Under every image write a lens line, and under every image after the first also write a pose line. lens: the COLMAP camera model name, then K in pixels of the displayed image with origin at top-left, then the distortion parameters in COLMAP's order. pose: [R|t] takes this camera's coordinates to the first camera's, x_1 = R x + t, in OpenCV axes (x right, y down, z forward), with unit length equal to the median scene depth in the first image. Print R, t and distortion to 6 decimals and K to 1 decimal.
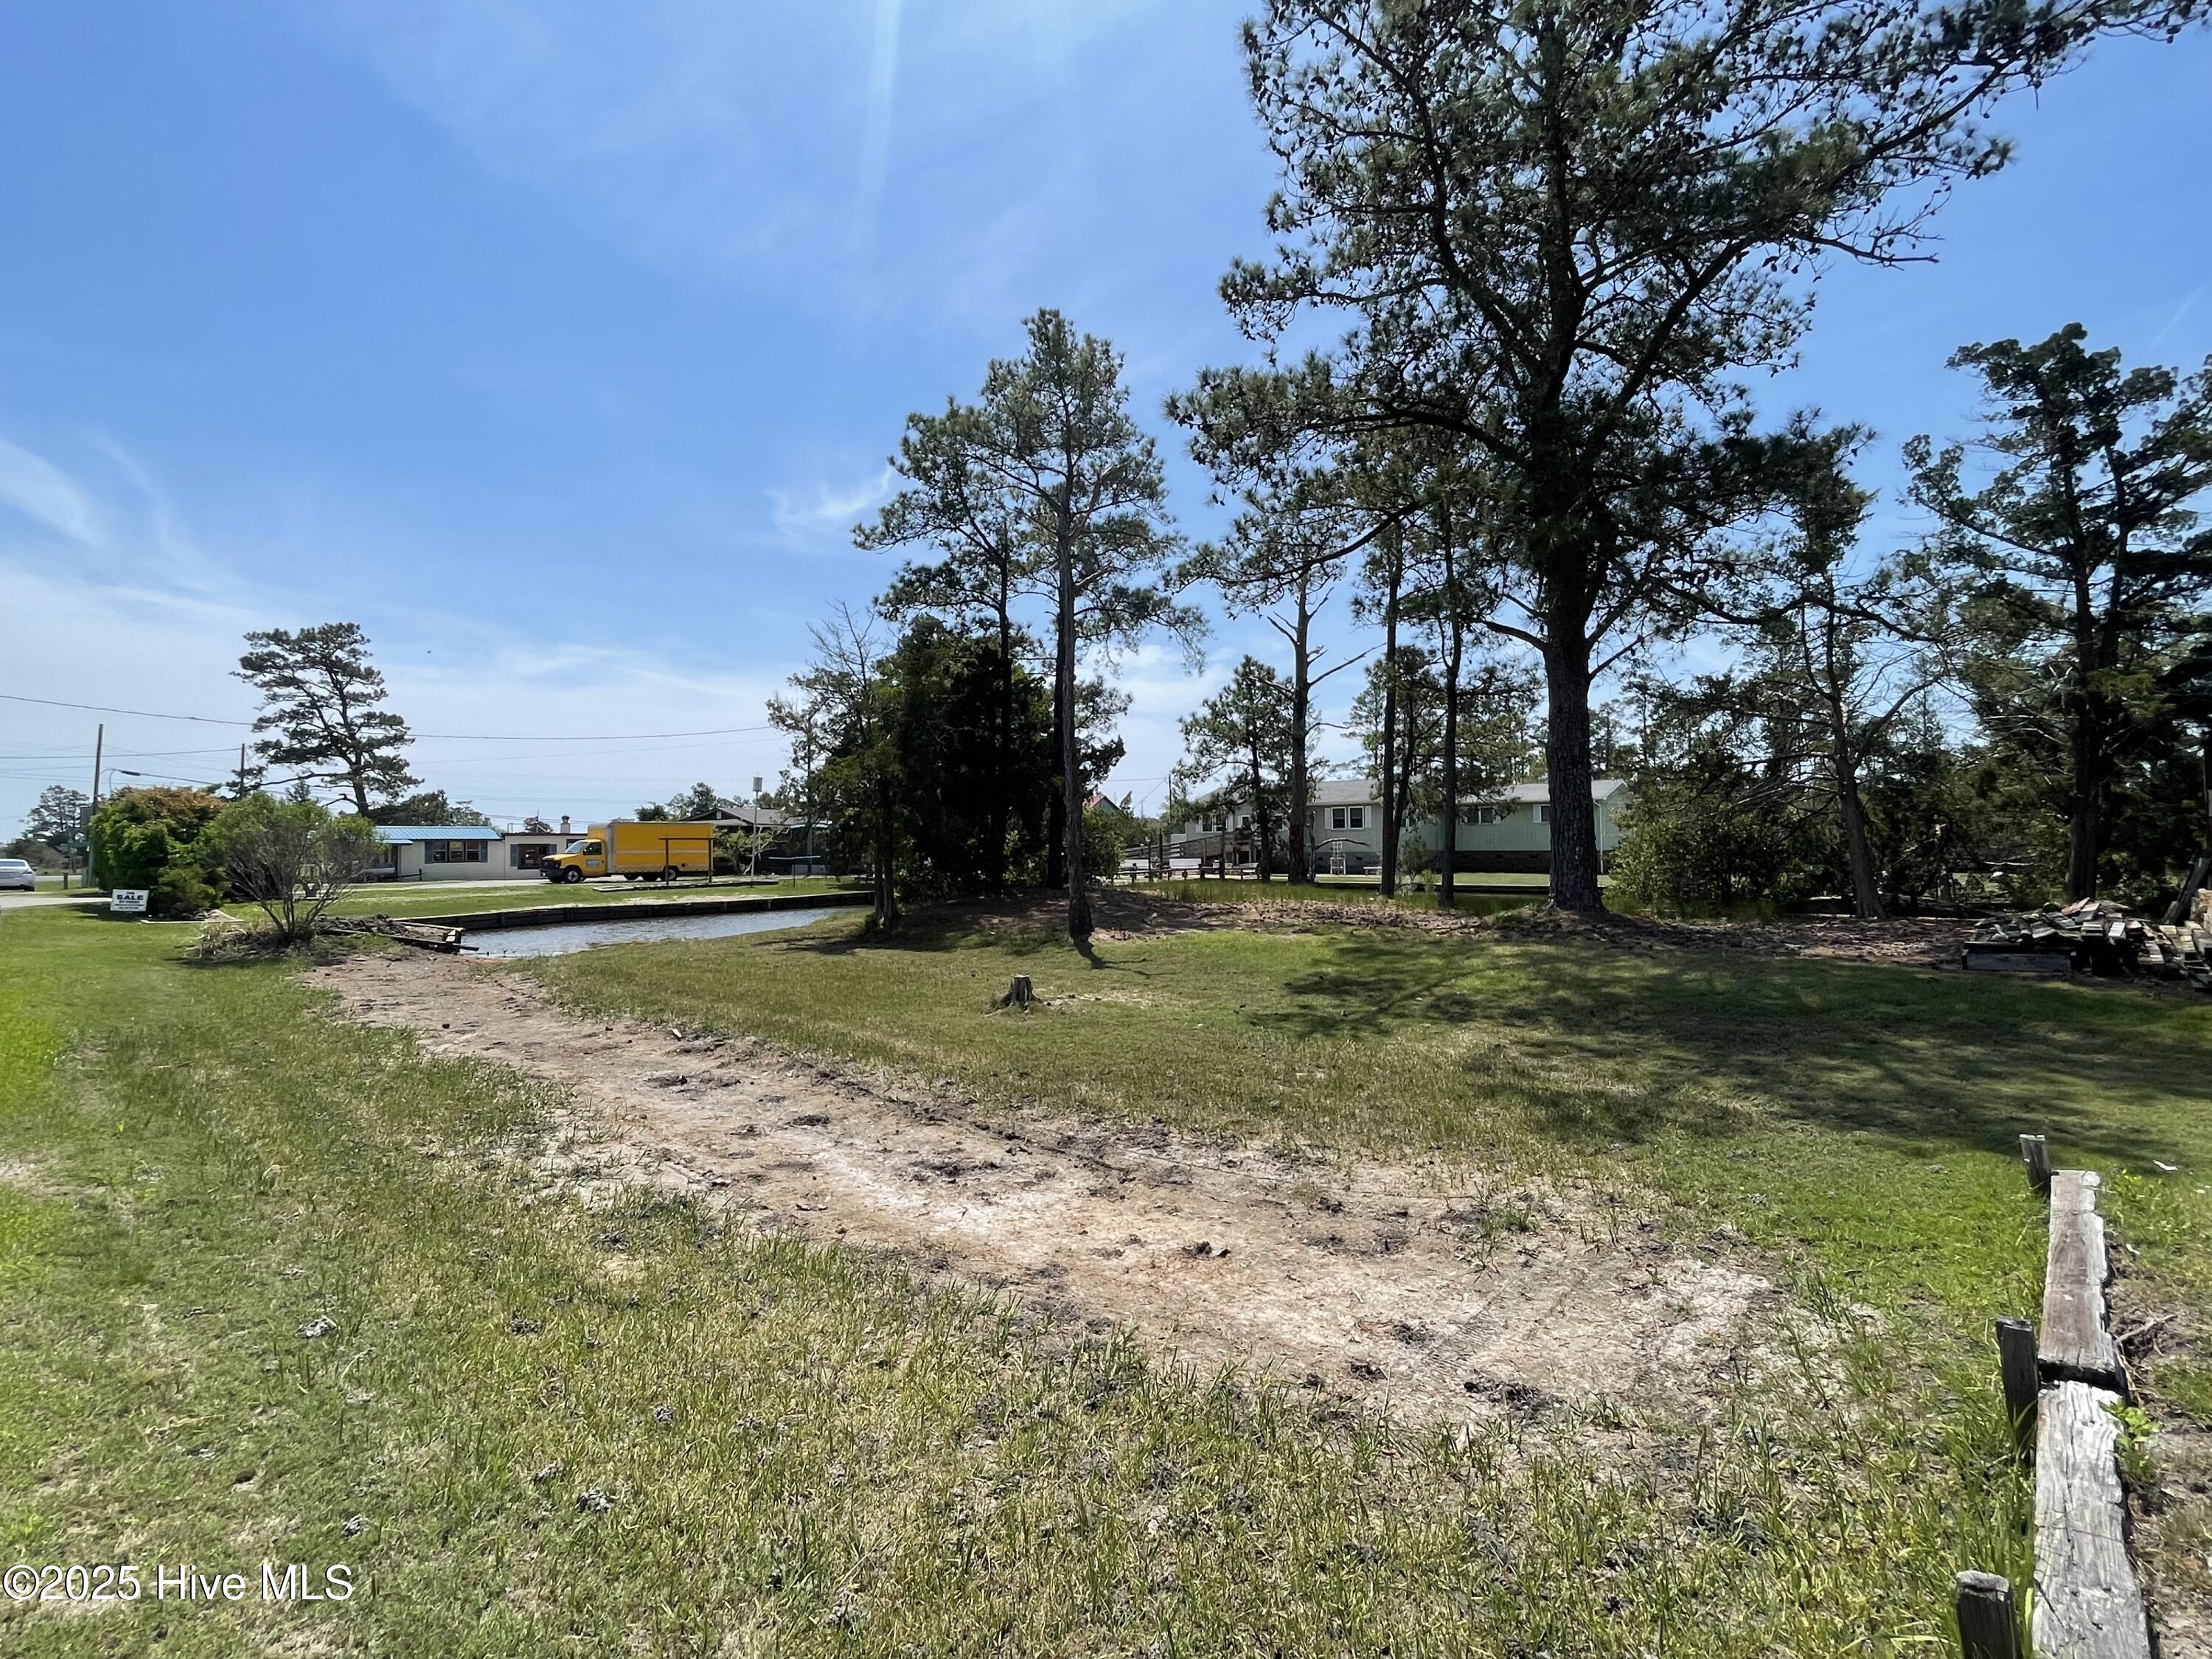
lens RADIAL K [[1028.3, 0, 1106.0], [0, 1028.3, 829.5], [0, 0, 1]] dist [-0.003730, -0.000326]
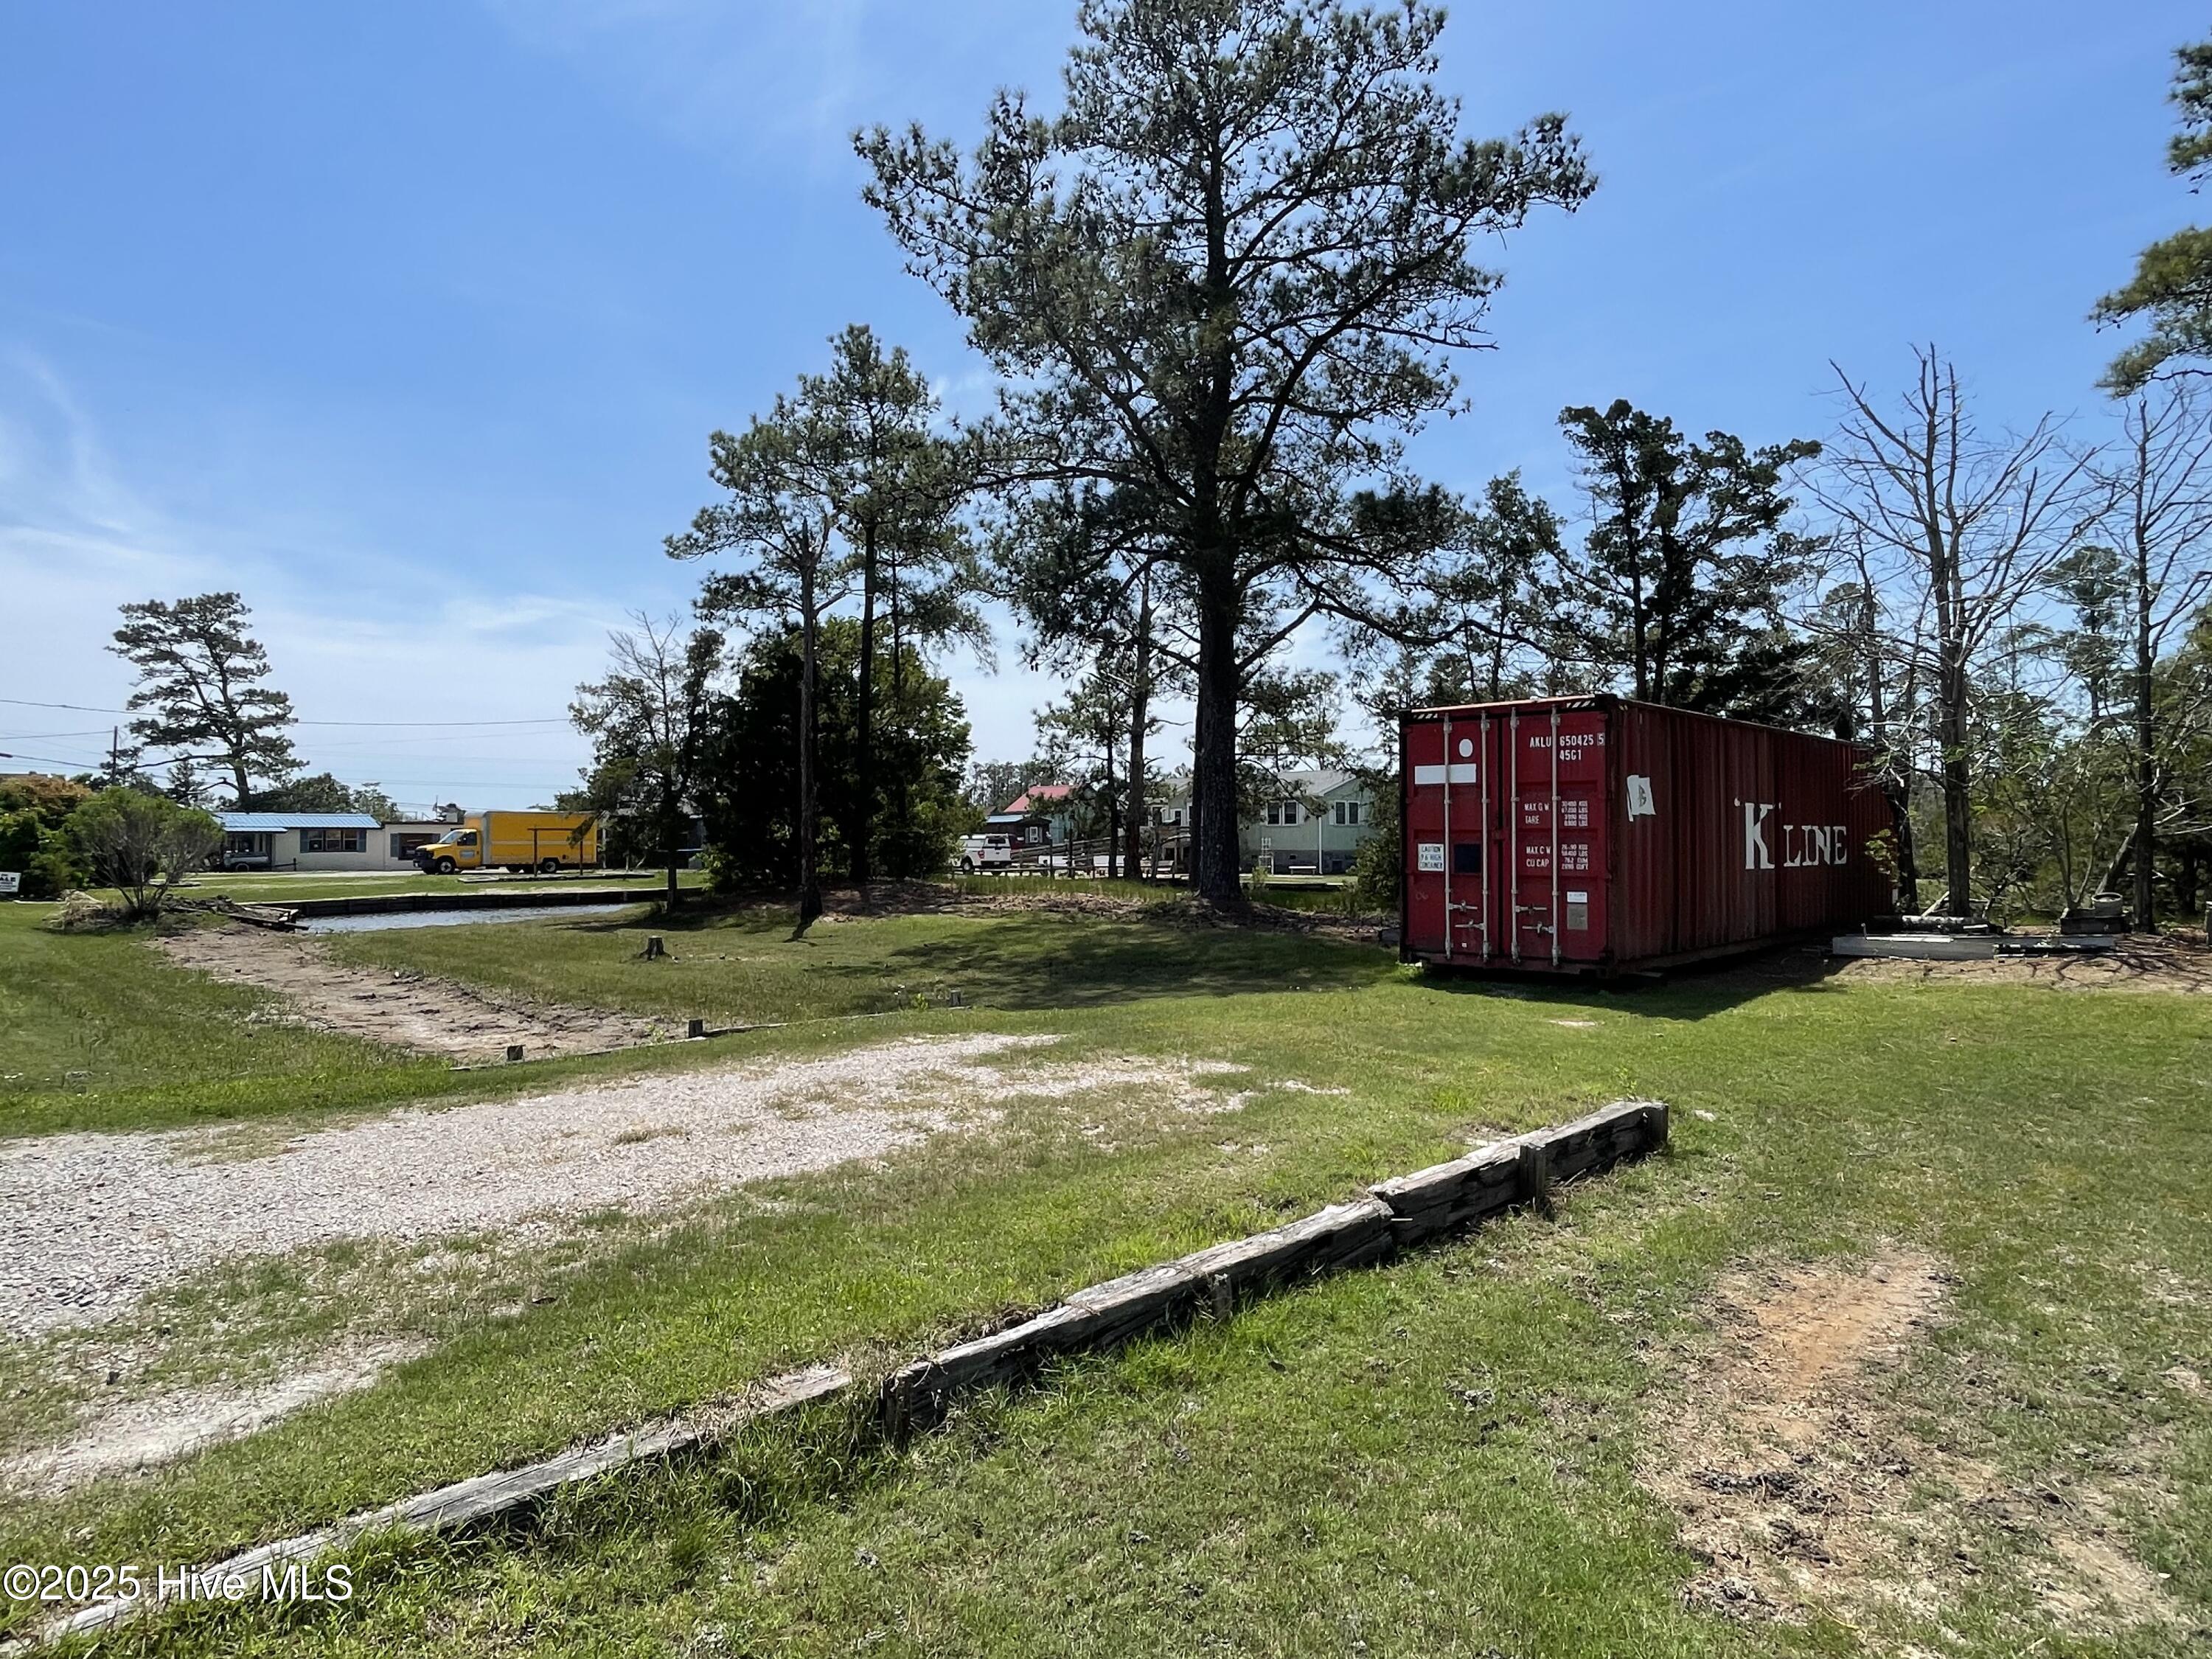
lens RADIAL K [[1237.2, 0, 1106.0], [0, 1237.2, 829.5], [0, 0, 1]] dist [0.000449, -0.010590]
pose [[0.999588, 0.008140, -0.027515, 0.090734], [-0.007960, 0.999946, 0.006664, -0.001677], [0.027568, -0.006442, 0.999599, -0.097806]]
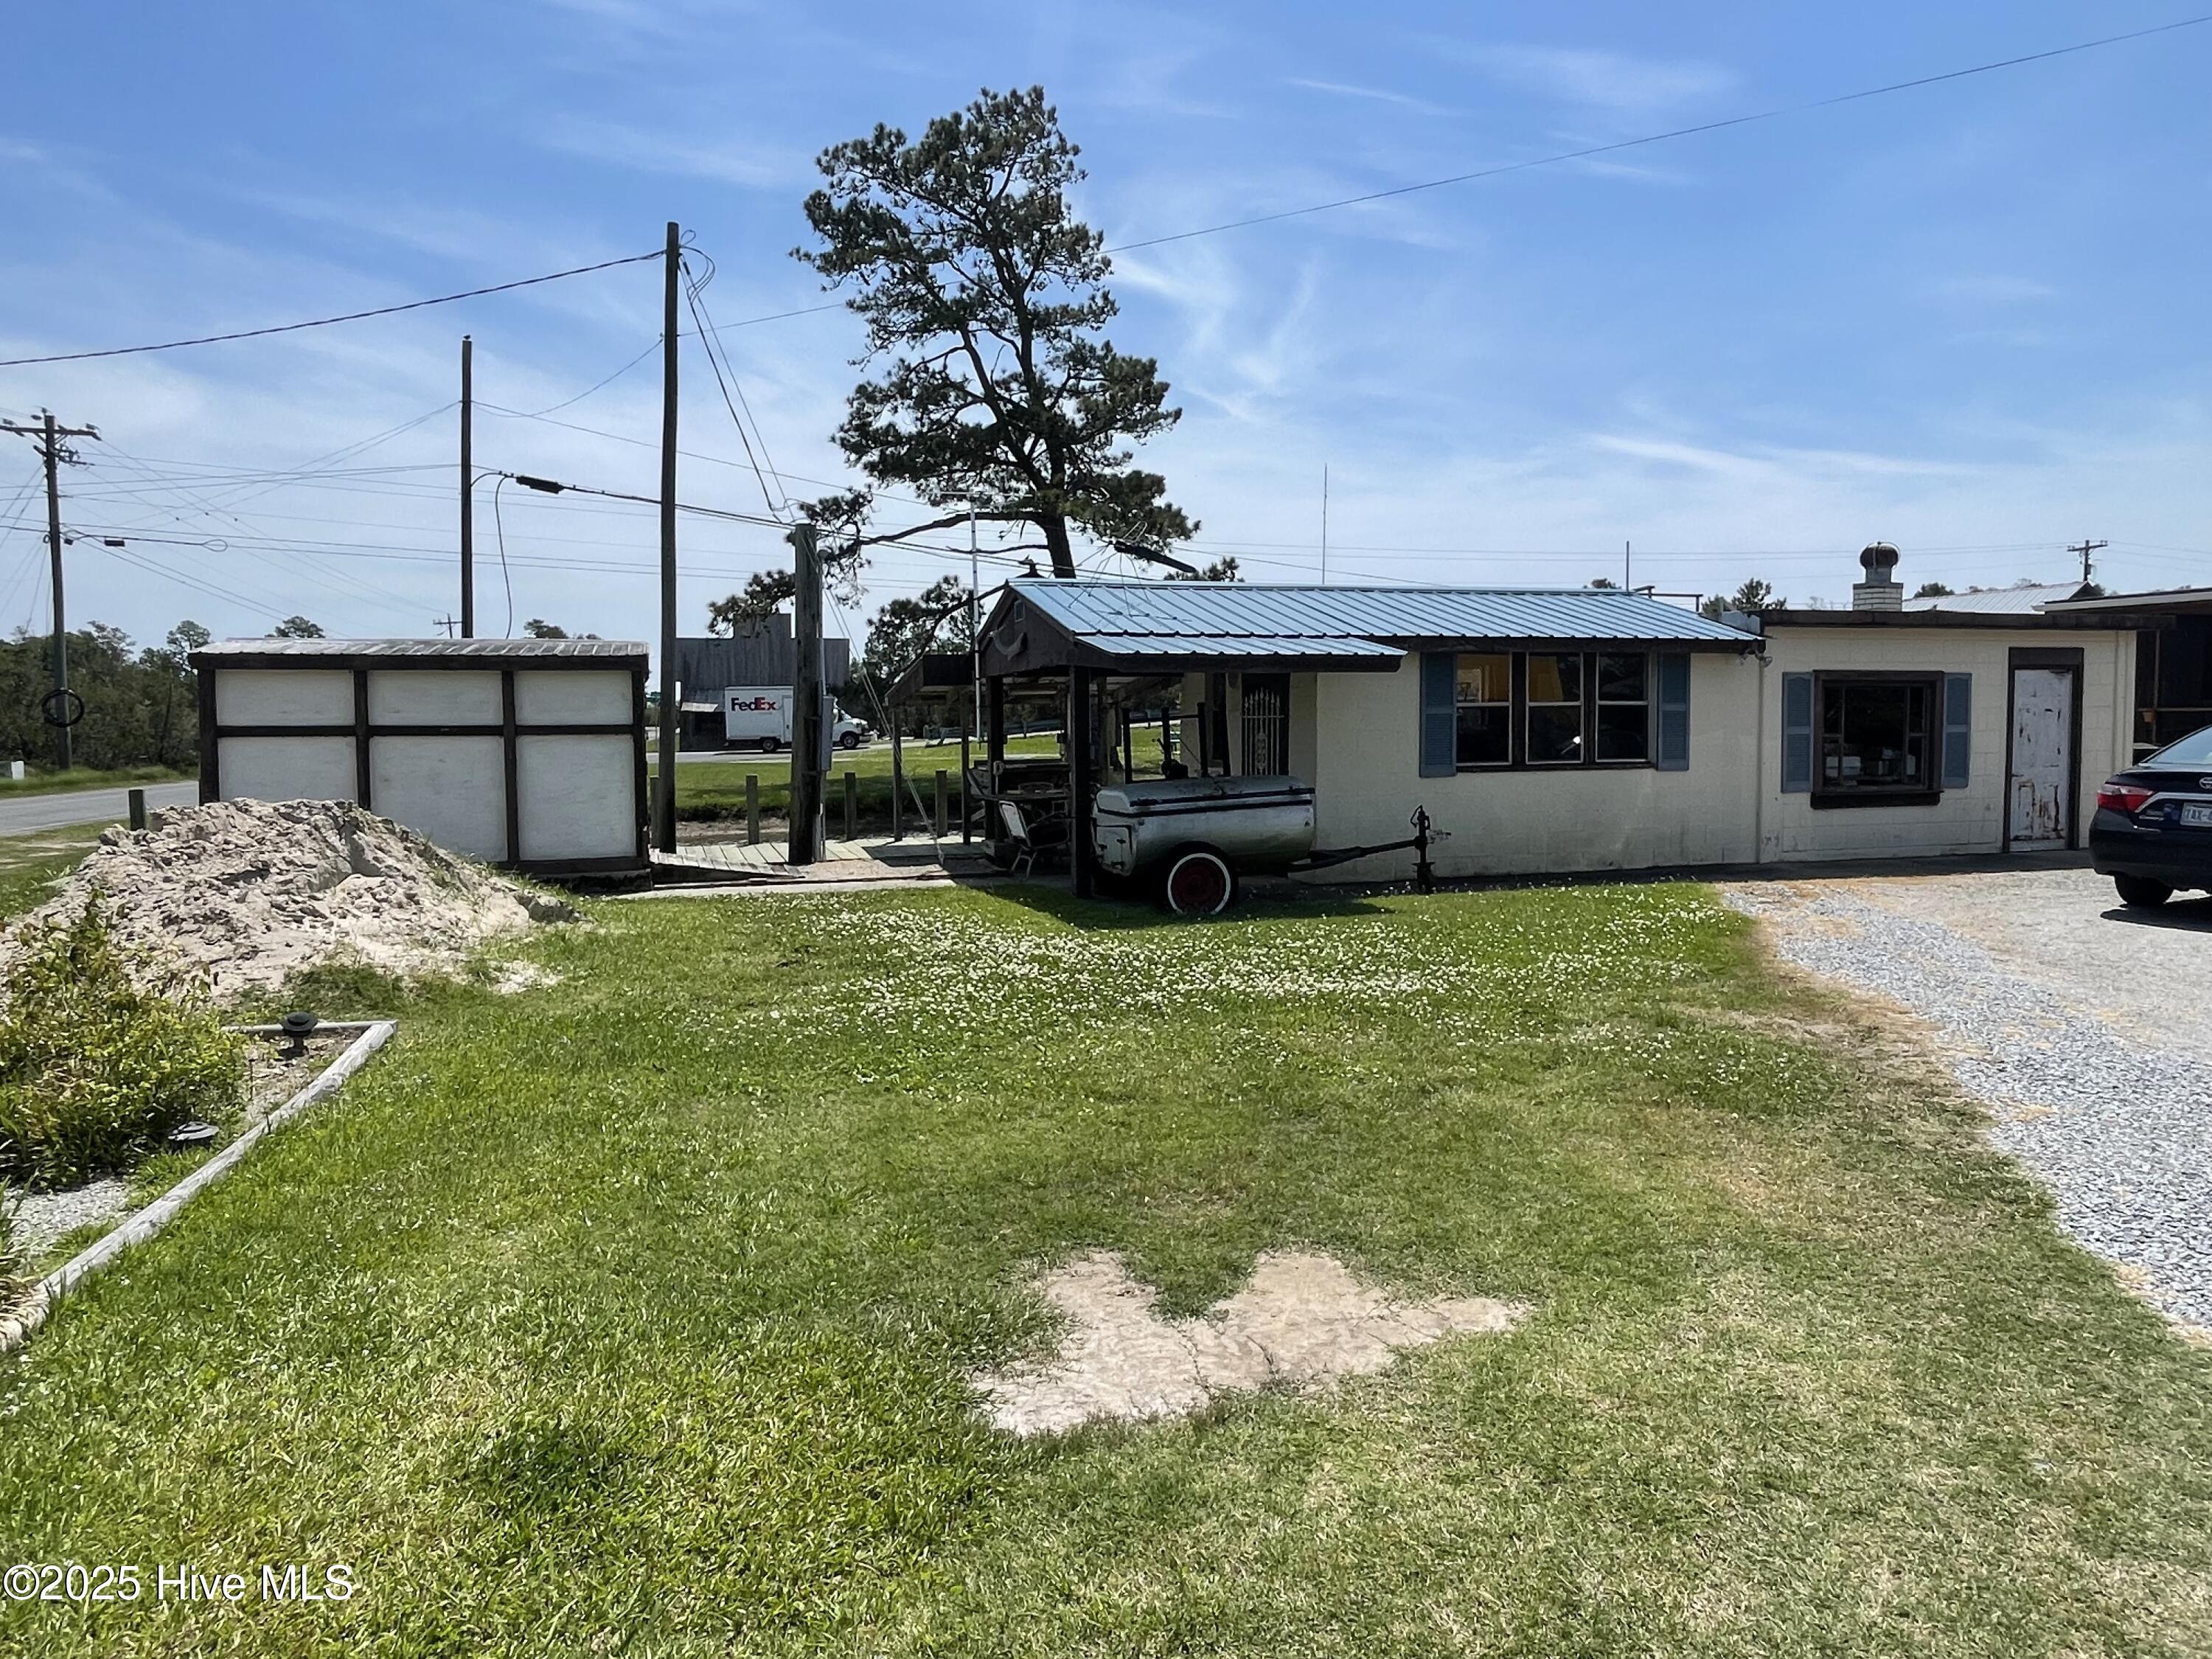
lens RADIAL K [[1469.4, 0, 1106.0], [0, 1469.4, 829.5], [0, 0, 1]] dist [0.046207, -0.003077]
pose [[0.843566, 0.053635, -0.534340, -0.449614], [-0.003921, 0.995589, 0.093745, 0.014997], [0.537010, -0.076985, 0.840055, 0.587080]]
